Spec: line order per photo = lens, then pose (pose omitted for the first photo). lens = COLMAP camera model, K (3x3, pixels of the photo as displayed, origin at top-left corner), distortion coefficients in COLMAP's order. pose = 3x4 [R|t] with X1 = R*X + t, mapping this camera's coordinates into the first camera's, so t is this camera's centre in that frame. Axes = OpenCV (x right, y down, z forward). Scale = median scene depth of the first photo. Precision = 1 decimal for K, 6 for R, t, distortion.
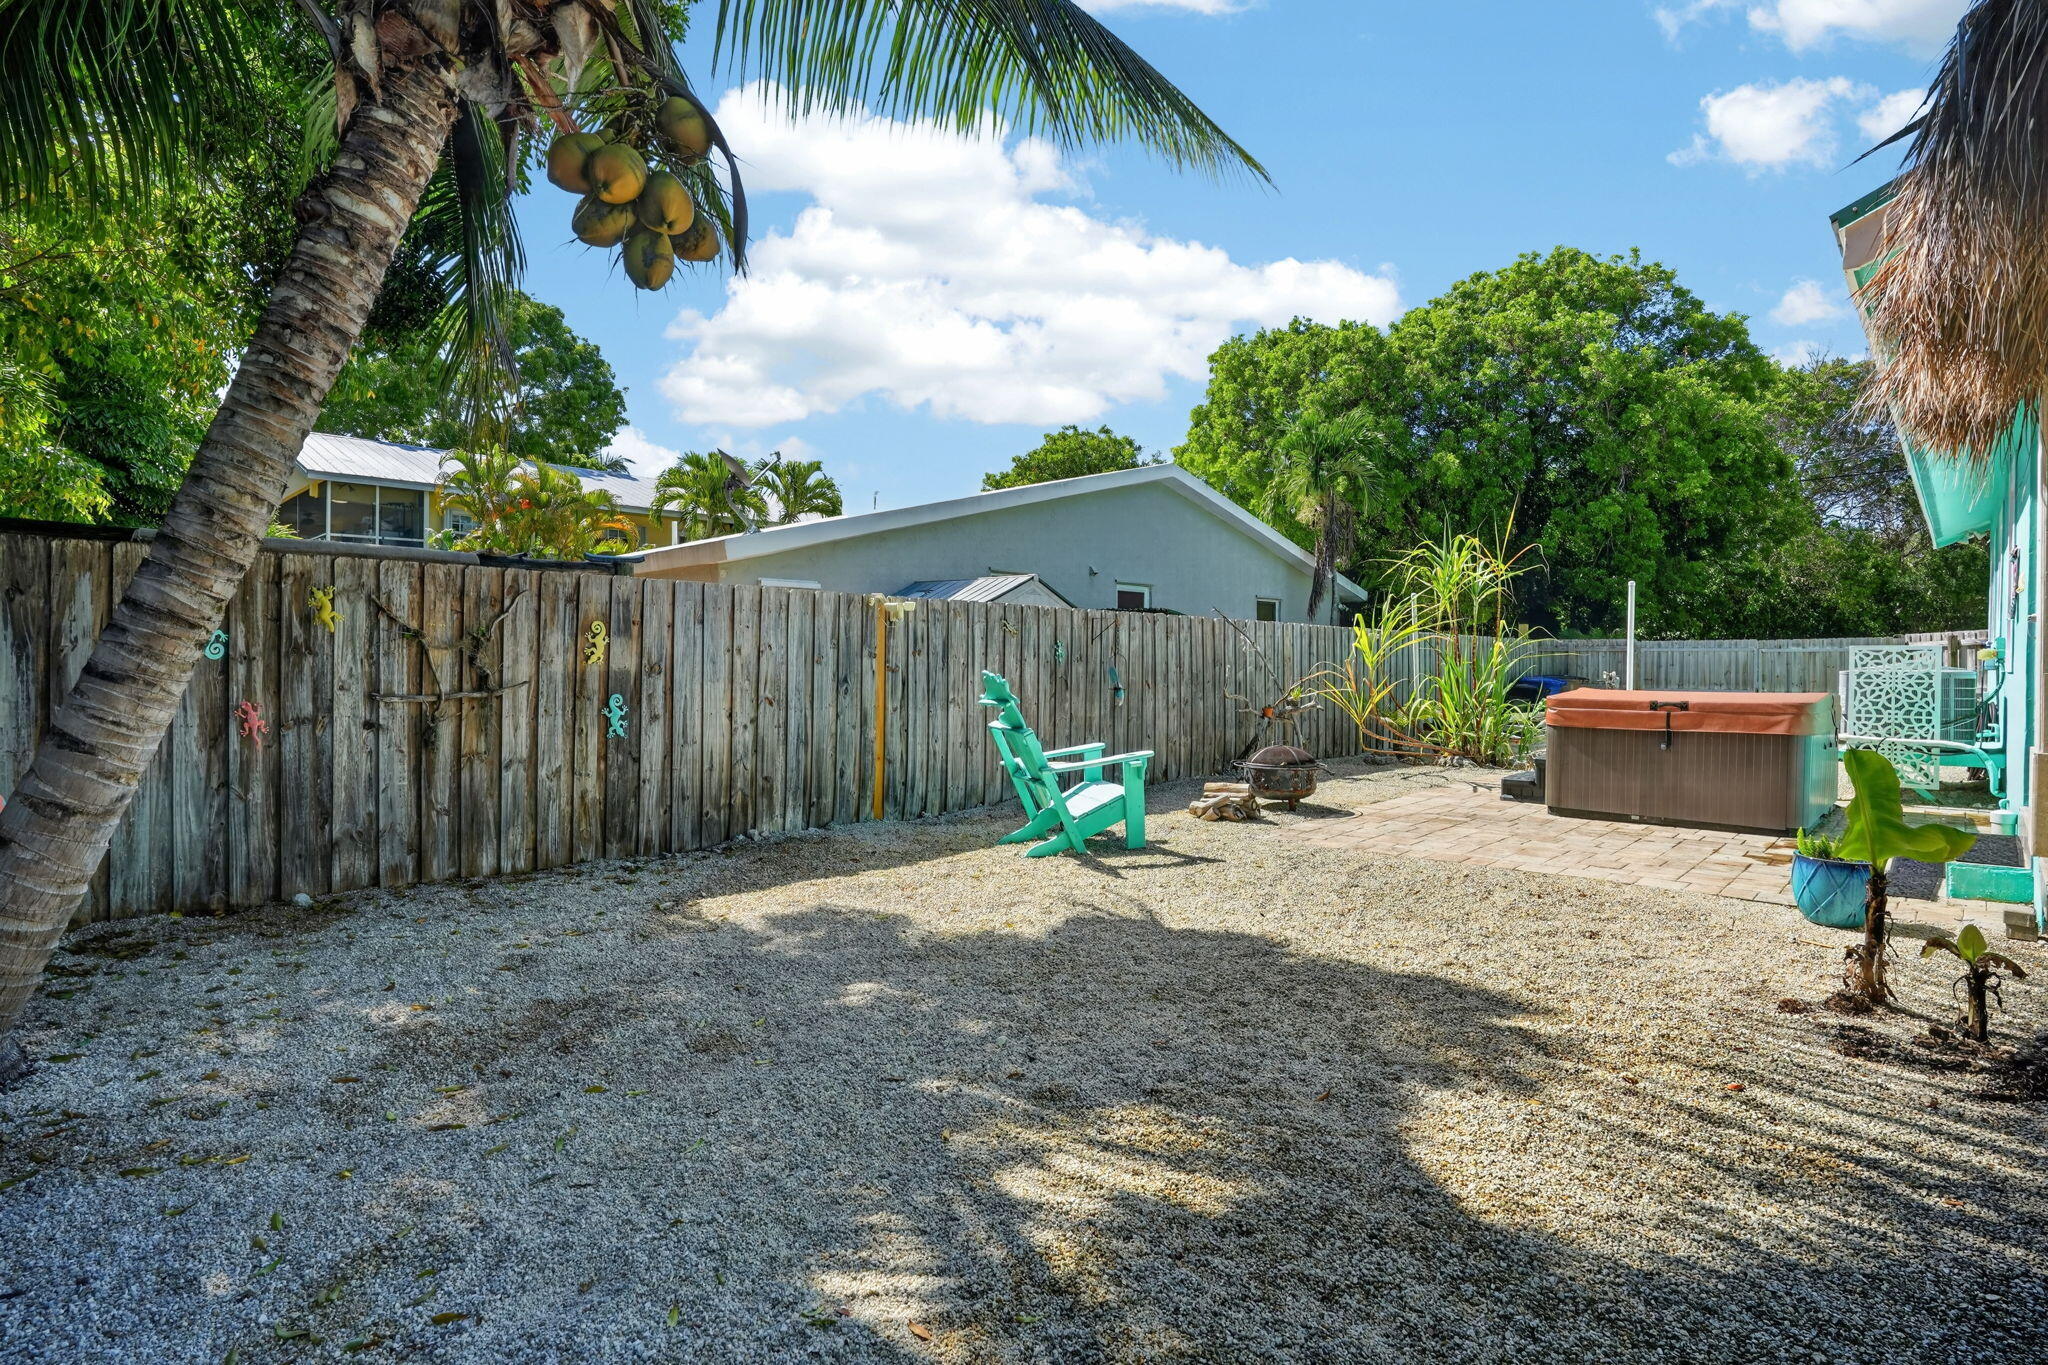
lens RADIAL K [[937.8, 0, 1017.2], [0, 937.8, 681.2], [0, 0, 1]] dist [-0.031917, 0.002634]
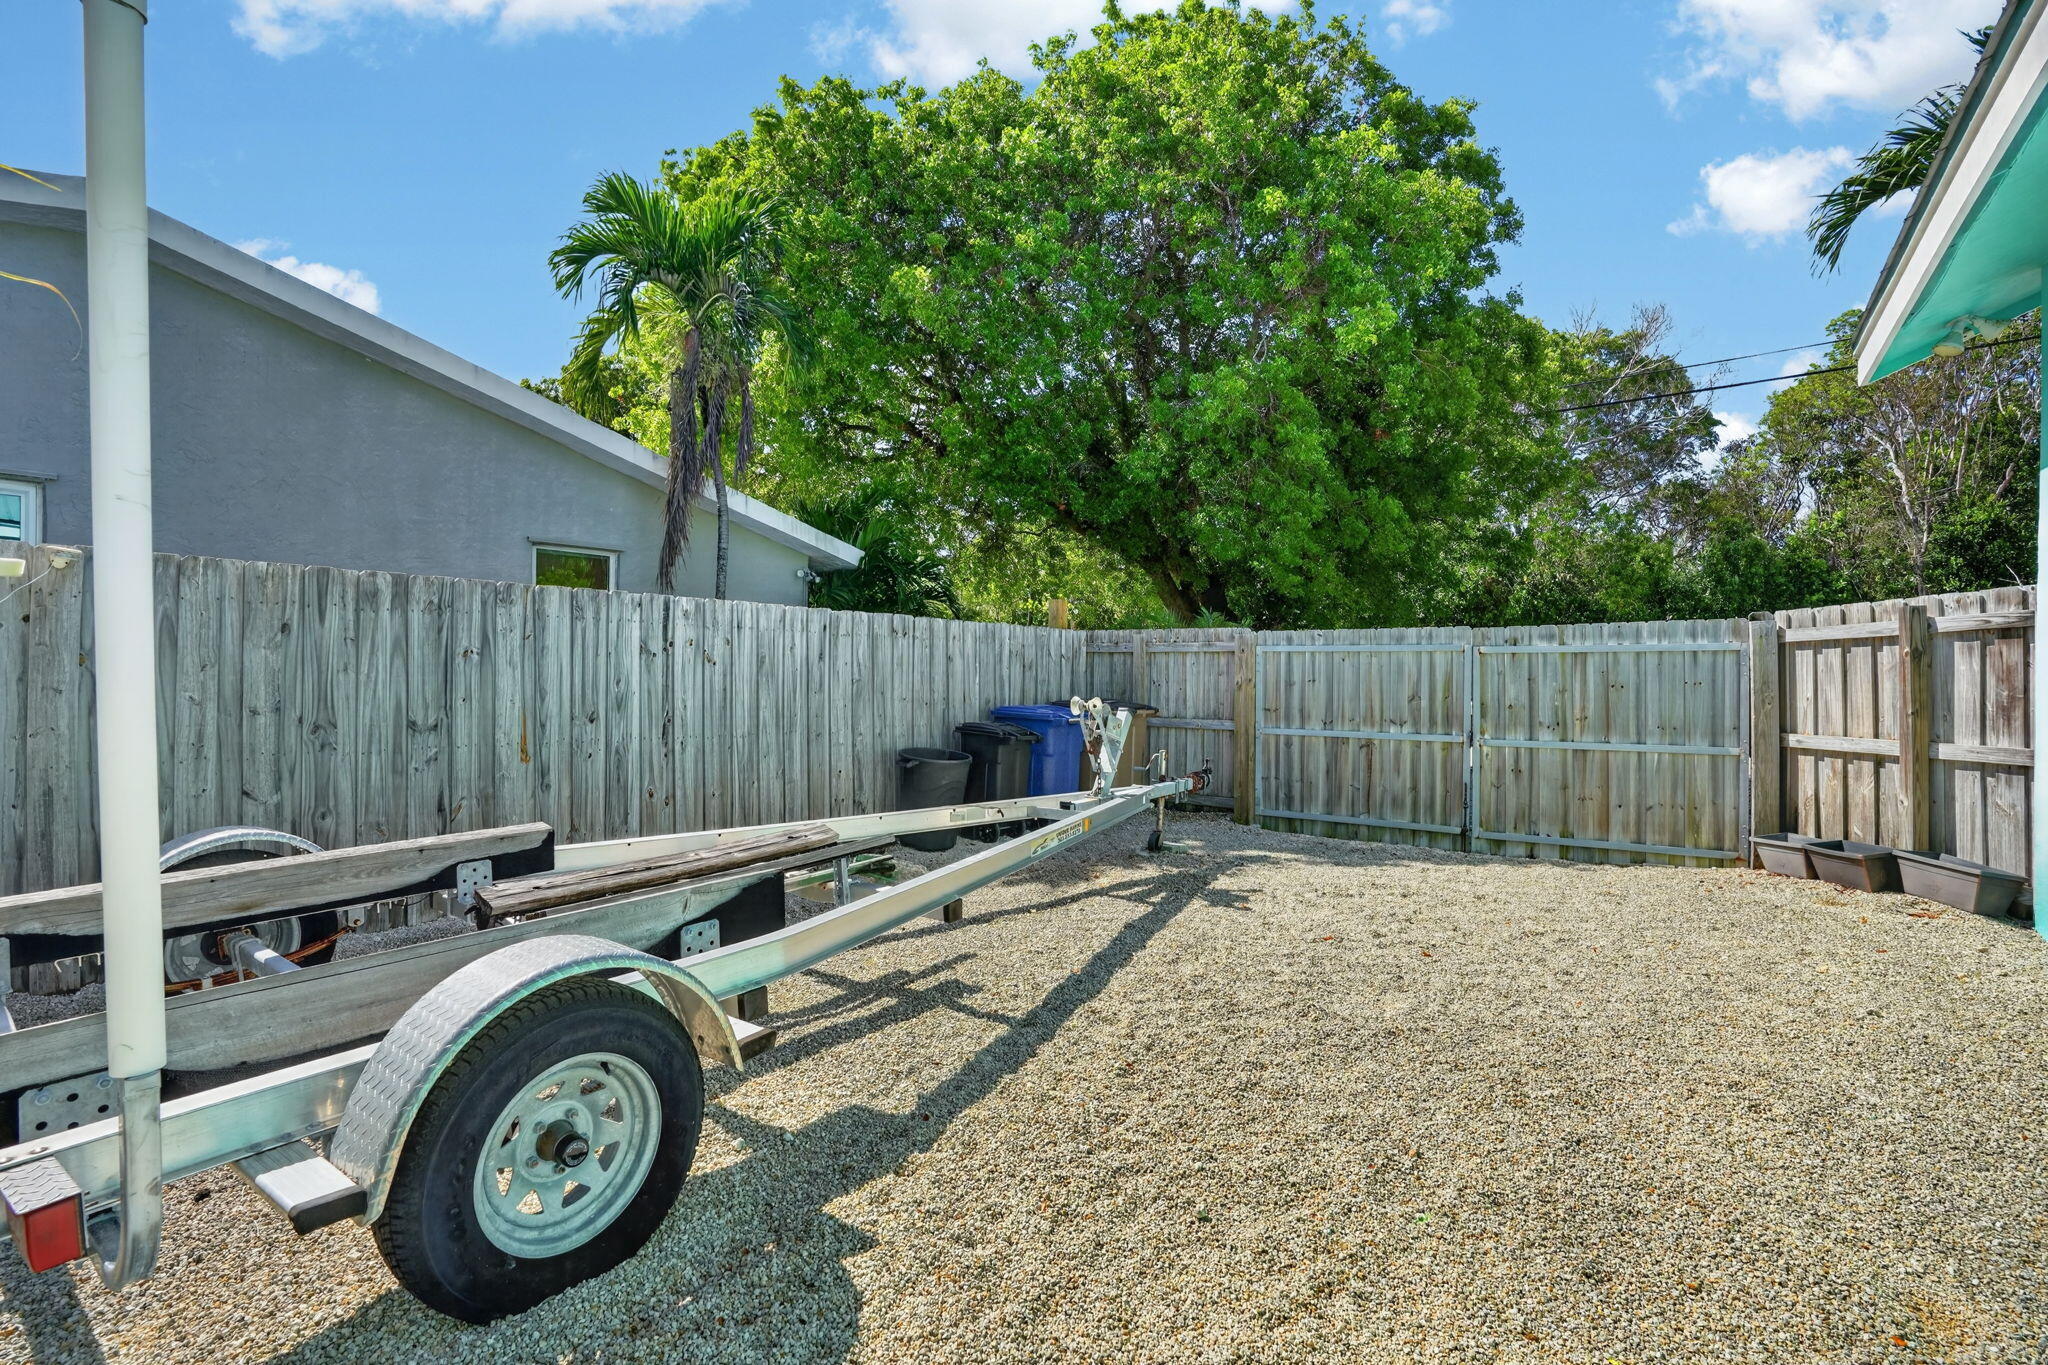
lens RADIAL K [[937.2, 0, 1020.3], [0, 937.2, 675.8], [0, 0, 1]] dist [-0.037346, 0.001544]
pose [[0.985667, 0.002720, 0.168679, 0.590761], [0.000863, 0.999776, -0.021162, -0.013808], [-0.168699, 0.021004, 0.985444, 0.680521]]
